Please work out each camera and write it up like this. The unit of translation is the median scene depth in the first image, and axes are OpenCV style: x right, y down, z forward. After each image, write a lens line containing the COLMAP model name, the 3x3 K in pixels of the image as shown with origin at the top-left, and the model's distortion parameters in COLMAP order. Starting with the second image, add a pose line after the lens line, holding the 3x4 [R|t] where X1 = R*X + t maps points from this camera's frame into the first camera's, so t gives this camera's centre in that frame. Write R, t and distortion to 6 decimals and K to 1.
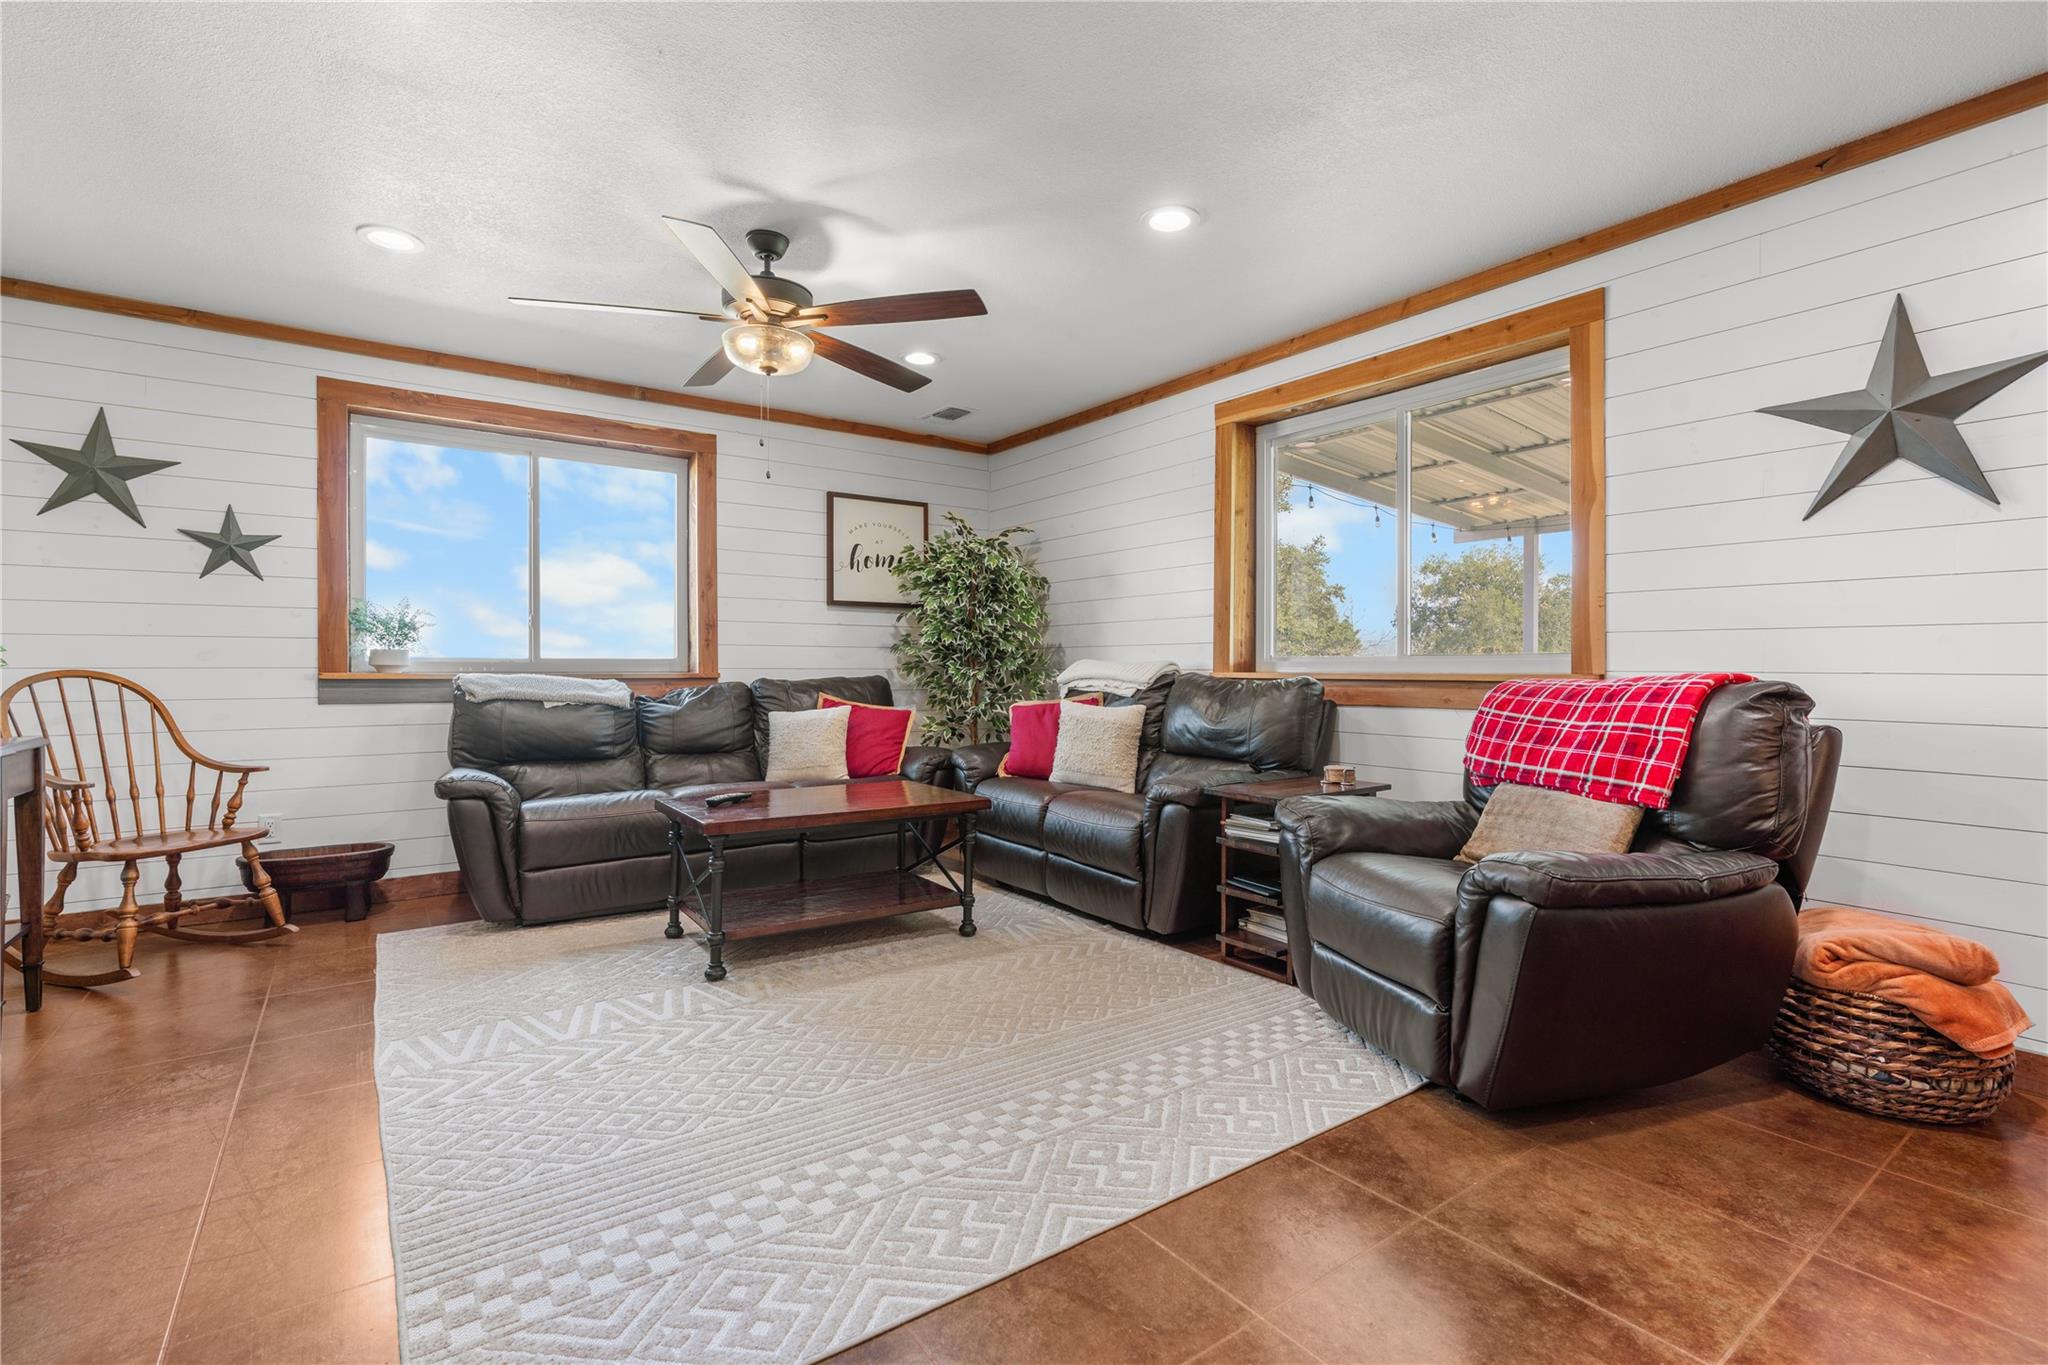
lens RADIAL K [[923.2, 0, 1024.3], [0, 923.2, 677.0], [0, 0, 1]] dist [-0.011865, 0.005006]
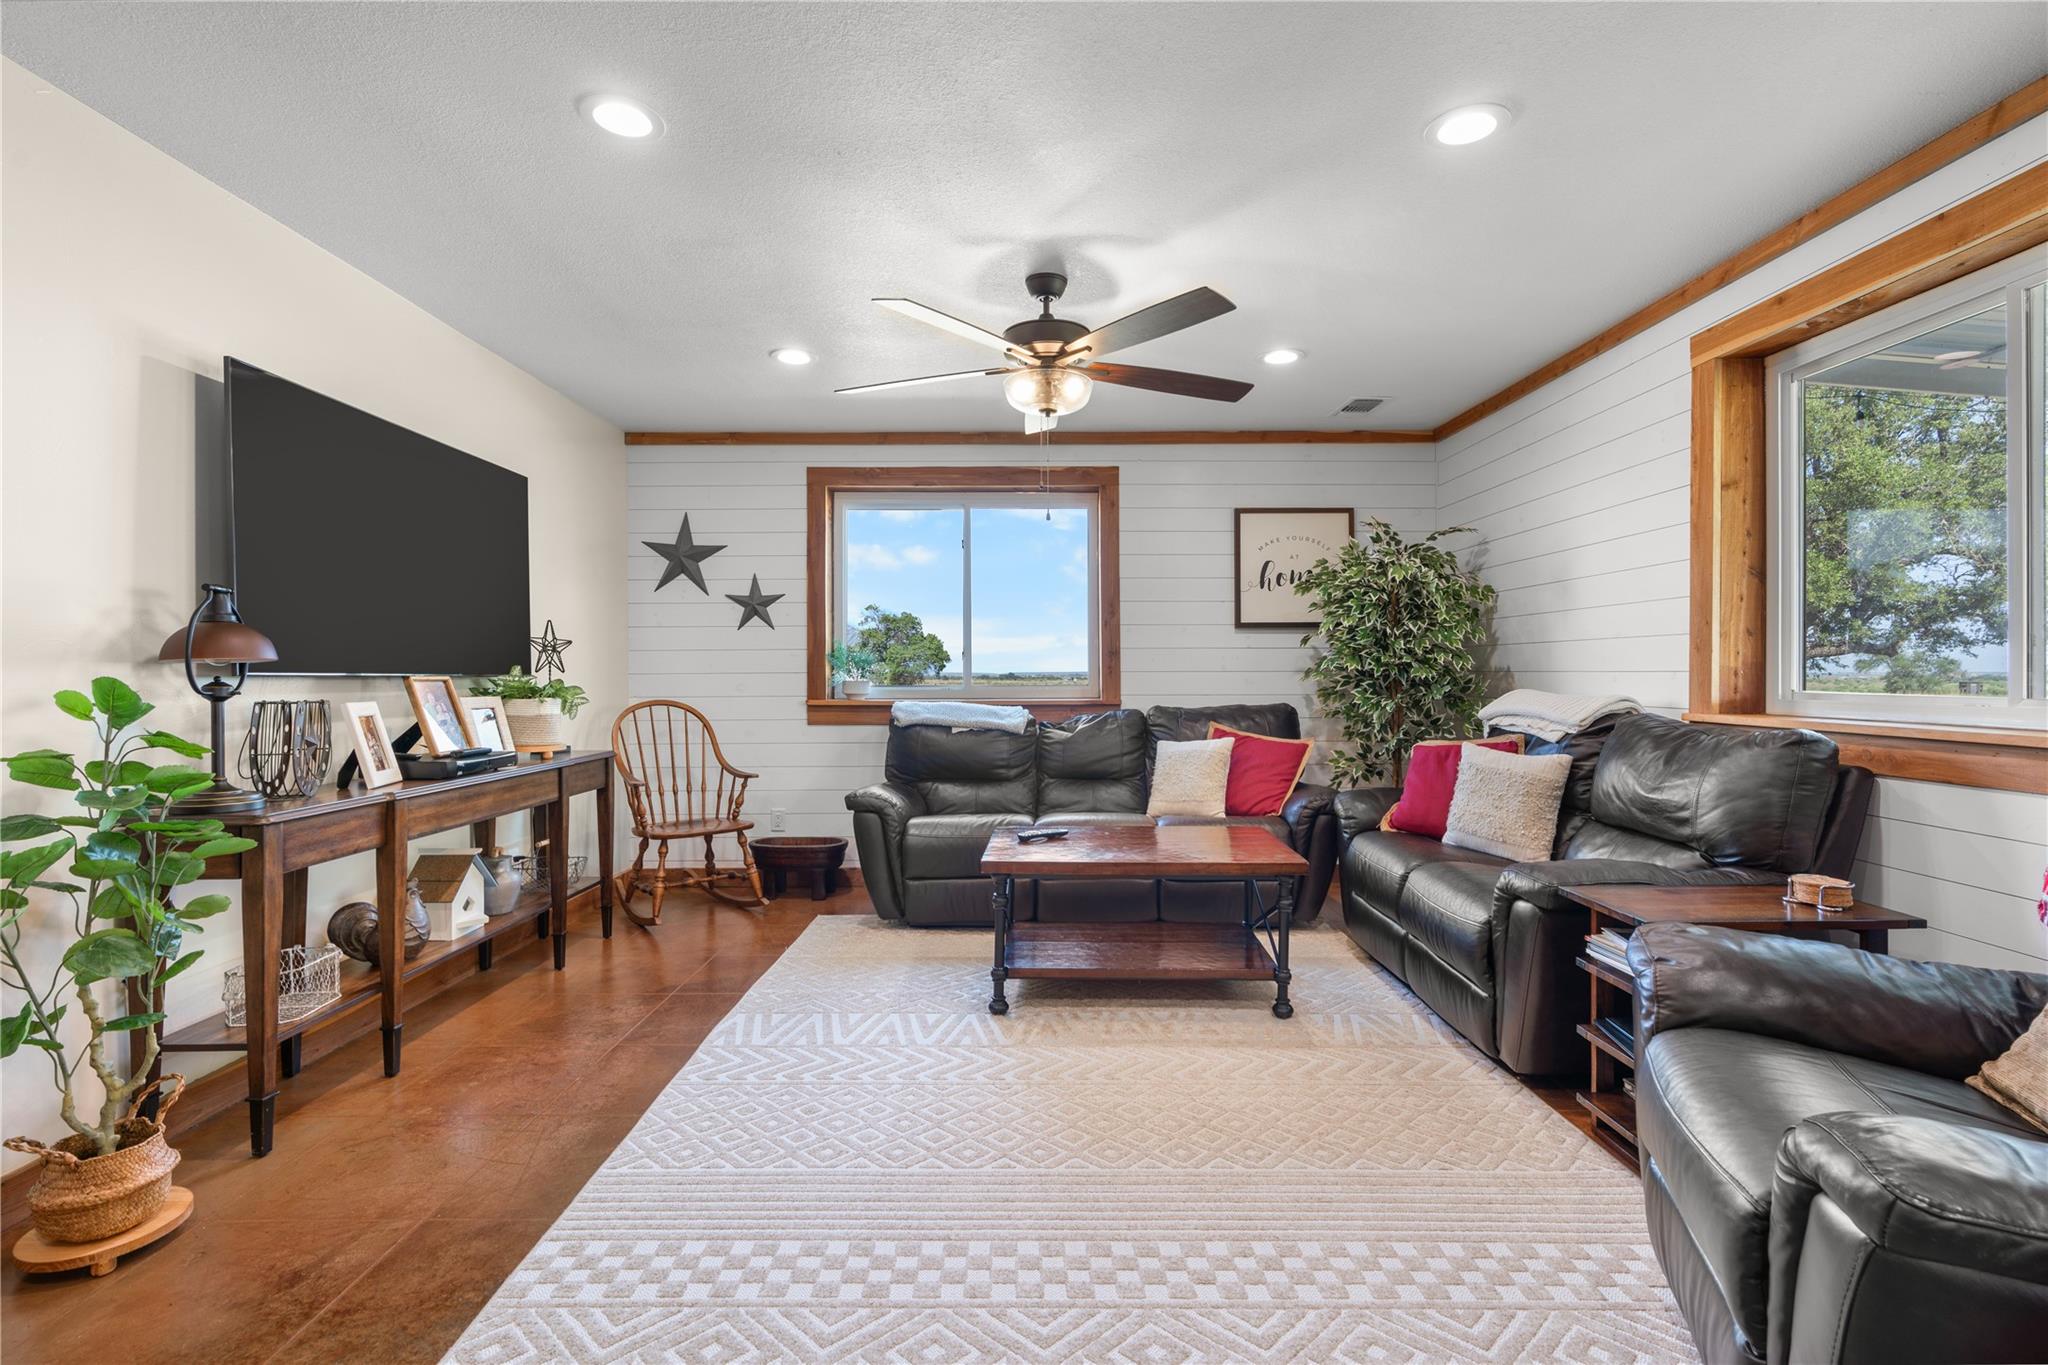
lens RADIAL K [[923.2, 0, 1020.8], [0, 923.2, 674.3], [0, 0, 1]] dist [-0.011865, 0.005006]
pose [[0.813316, -0.002453, -0.581816, 0.242579], [-0.000910, 0.999985, -0.005489, -0.037414], [0.581821, 0.004994, 0.813302, 0.148916]]
